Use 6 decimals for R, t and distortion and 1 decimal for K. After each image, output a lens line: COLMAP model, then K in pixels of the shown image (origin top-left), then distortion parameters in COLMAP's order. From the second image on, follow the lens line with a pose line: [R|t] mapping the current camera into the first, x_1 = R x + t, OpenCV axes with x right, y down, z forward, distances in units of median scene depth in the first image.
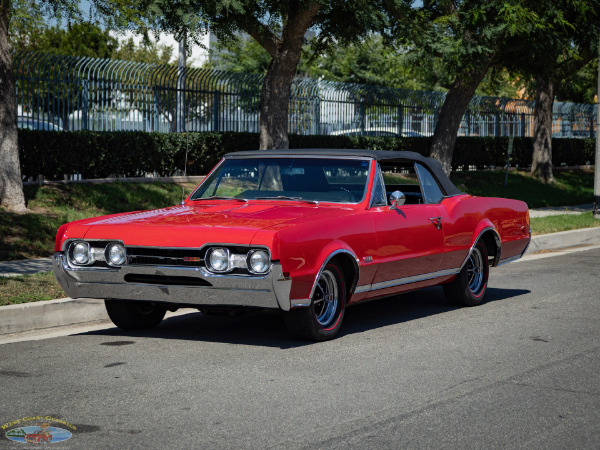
lens RADIAL K [[2330.1, 0, 300.0], [0, 2330.1, 225.0], [0, 0, 1]] dist [0.138174, 1.571175]
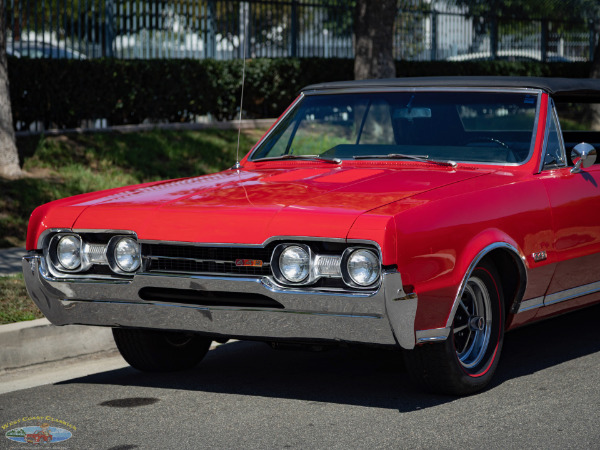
lens RADIAL K [[2330.1, 0, 300.0], [0, 2330.1, 225.0], [0, 0, 1]] dist [0.138174, 1.571175]
pose [[0.999218, -0.010689, -0.038079, -0.009825], [0.011713, 0.999574, 0.026746, -0.010231], [0.037777, -0.027171, 0.998917, 0.376828]]
